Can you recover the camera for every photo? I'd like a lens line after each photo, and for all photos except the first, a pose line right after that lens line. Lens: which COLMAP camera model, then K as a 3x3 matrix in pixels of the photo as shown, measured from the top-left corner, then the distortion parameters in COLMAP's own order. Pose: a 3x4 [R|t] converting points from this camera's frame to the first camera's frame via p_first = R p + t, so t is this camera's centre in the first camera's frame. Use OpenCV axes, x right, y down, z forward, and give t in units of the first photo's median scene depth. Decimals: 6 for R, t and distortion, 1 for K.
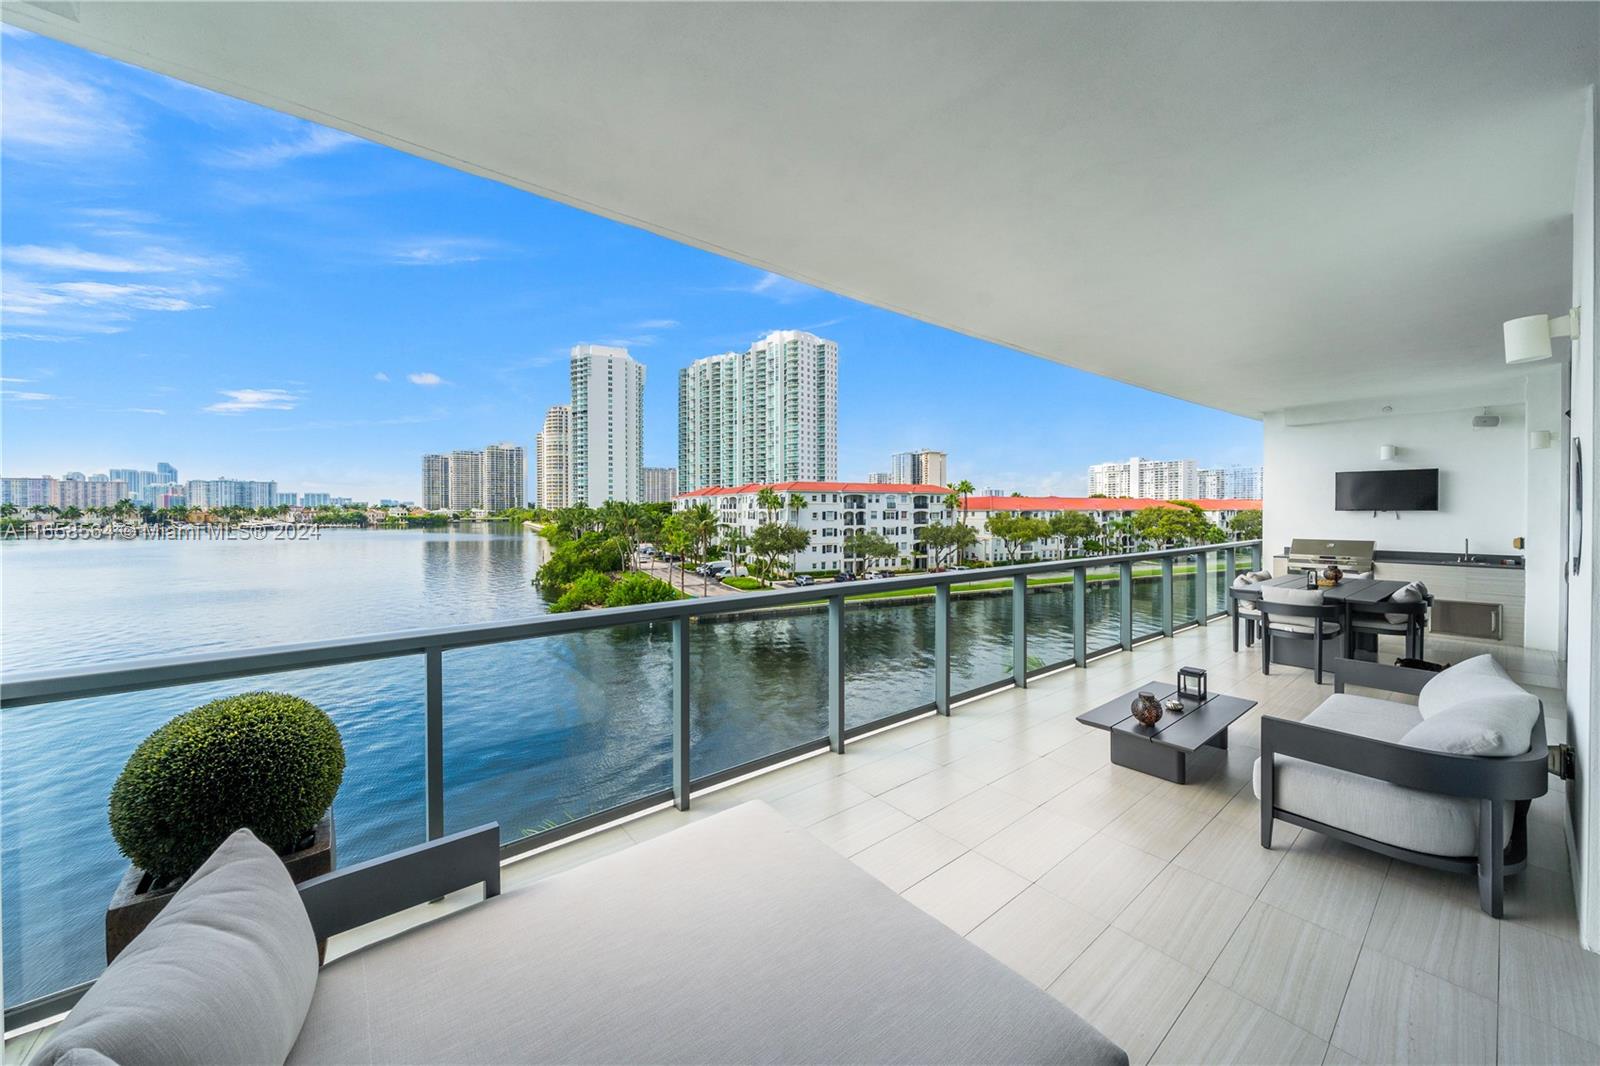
lens RADIAL K [[570.3, 0, 787.7], [0, 570.3, 515.9], [0, 0, 1]] dist [0.000505, 0.000070]
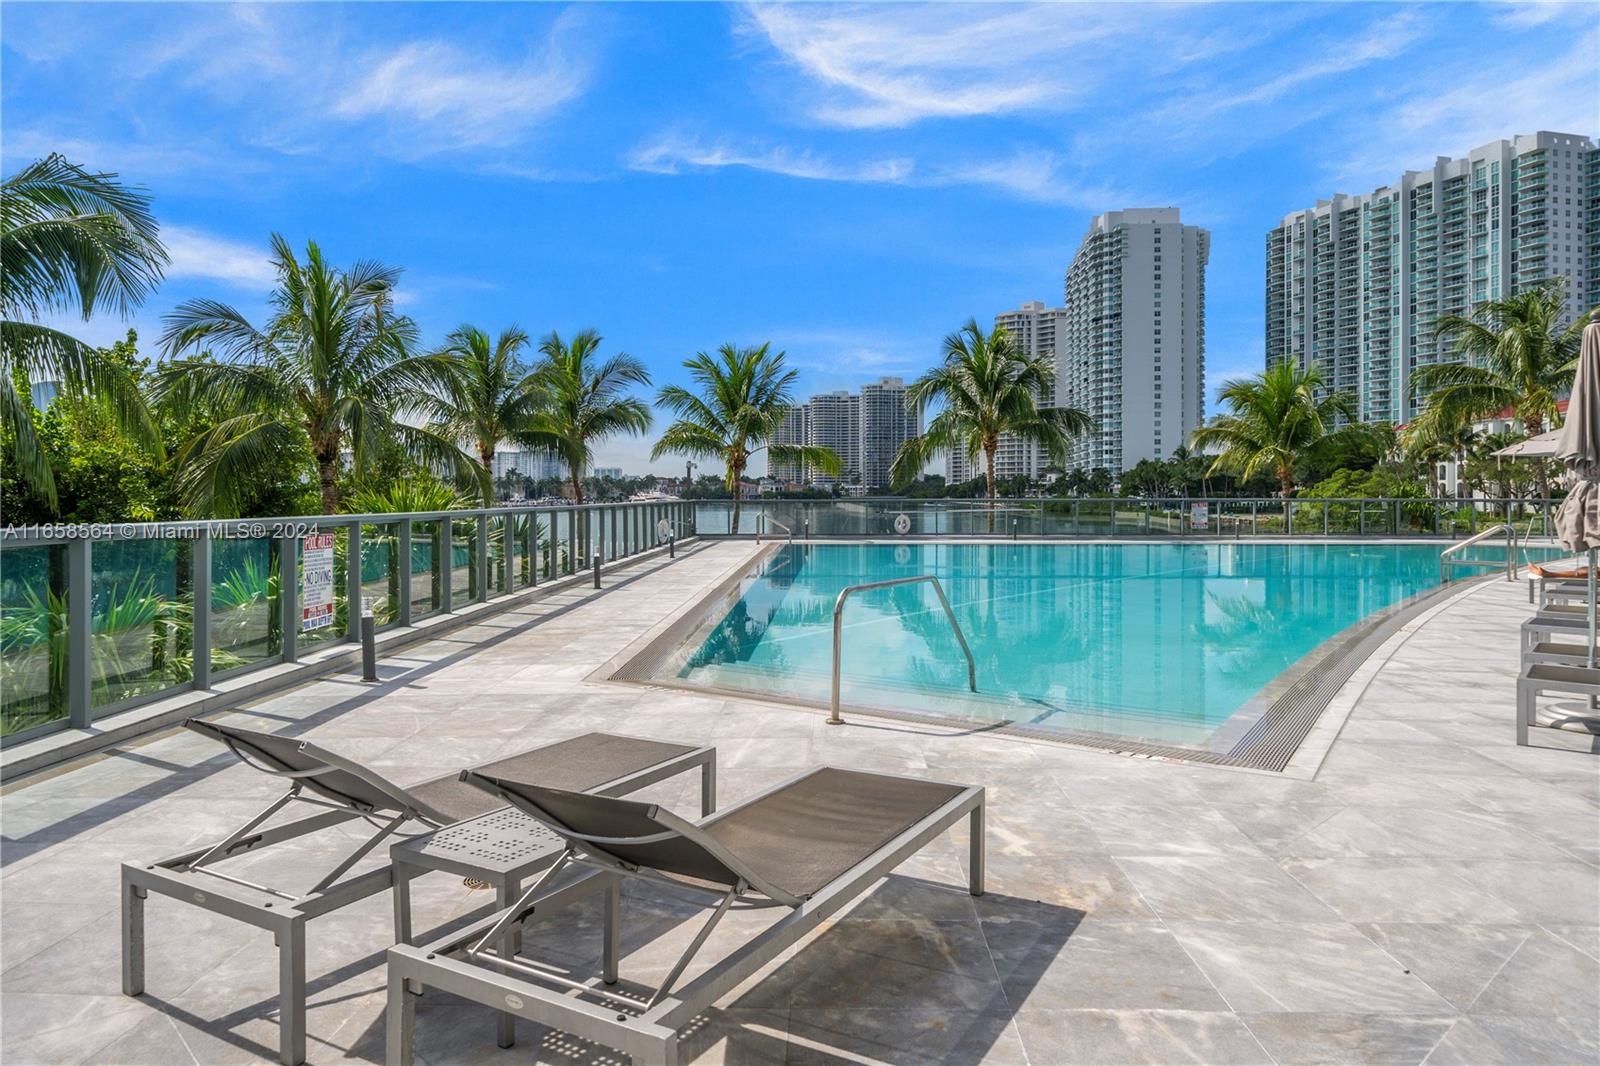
lens RADIAL K [[1006.3, 0, 786.2], [0, 1006.3, 498.4], [0, 0, 1]] dist [-0.005581, -0.000096]
pose [[0.870616, 0.004690, -0.491941, -0.125894], [-0.006620, 0.999976, -0.002183, 0.027424], [0.491919, 0.005157, 0.870626, -0.163267]]
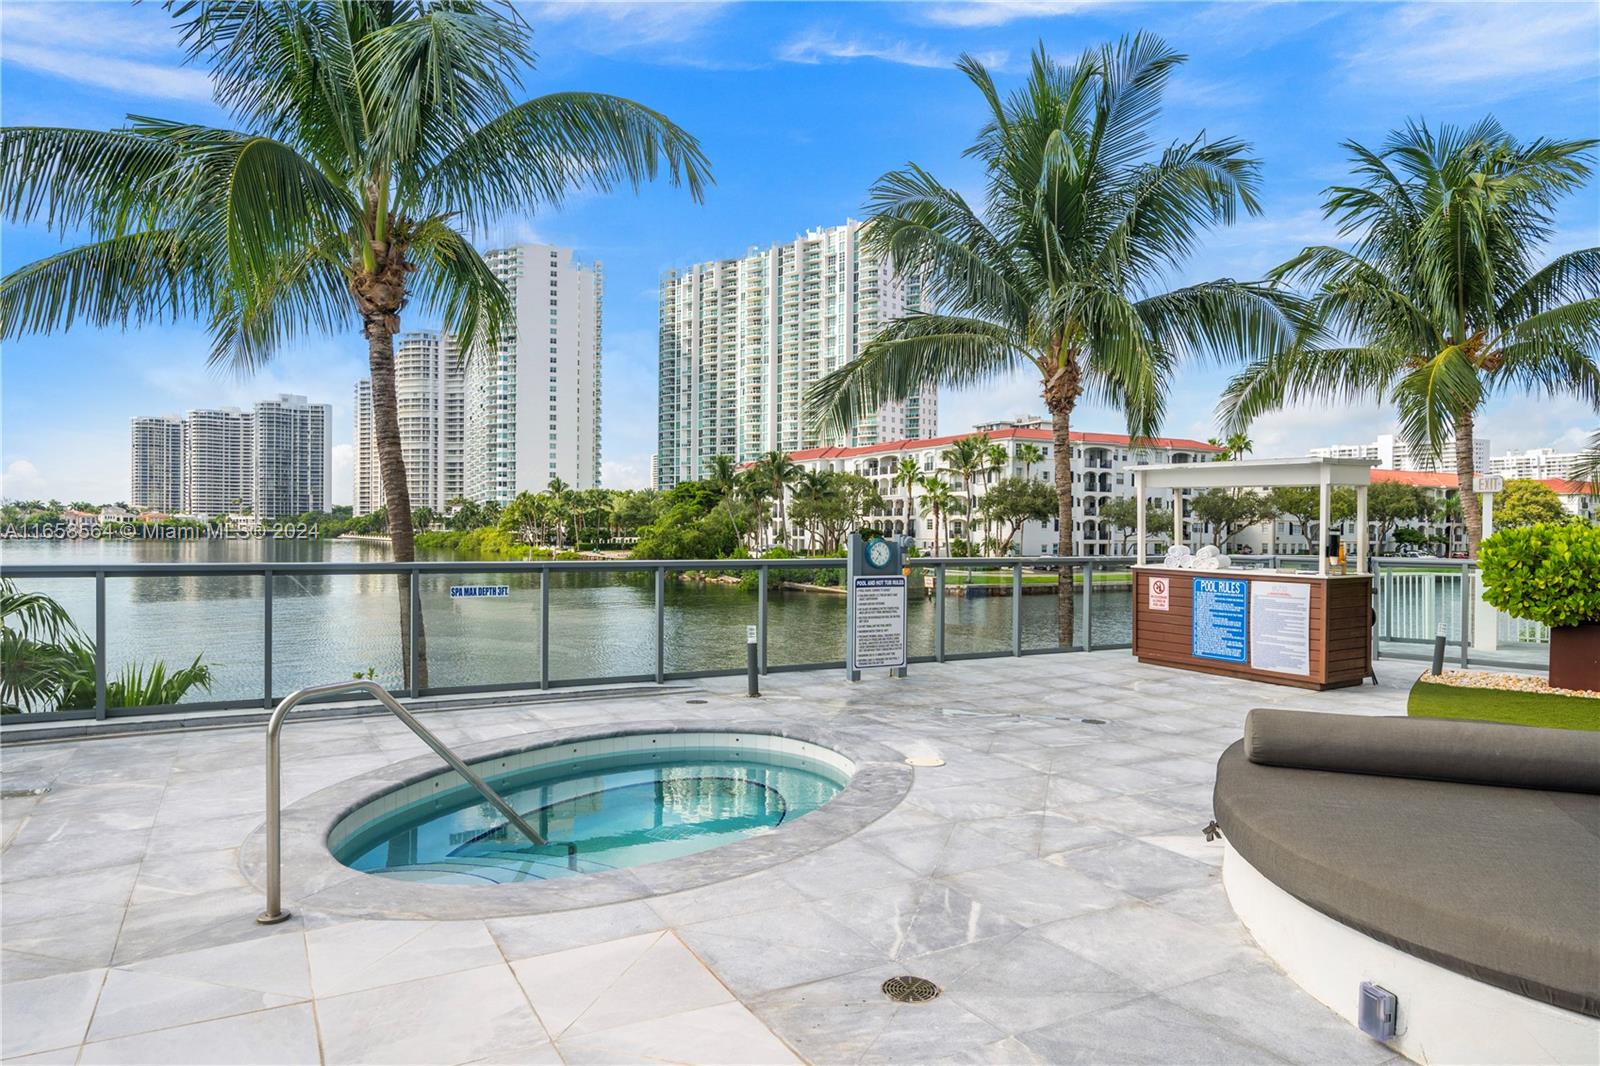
lens RADIAL K [[1006.3, 0, 795.4], [0, 1006.3, 536.3], [0, 0, 1]] dist [-0.005581, -0.000096]
pose [[0.999274, 0.010387, 0.036646, -0.096379], [-0.010261, 0.999941, -0.003615, 0.026028], [-0.036681, 0.003237, 0.999322, -0.065130]]
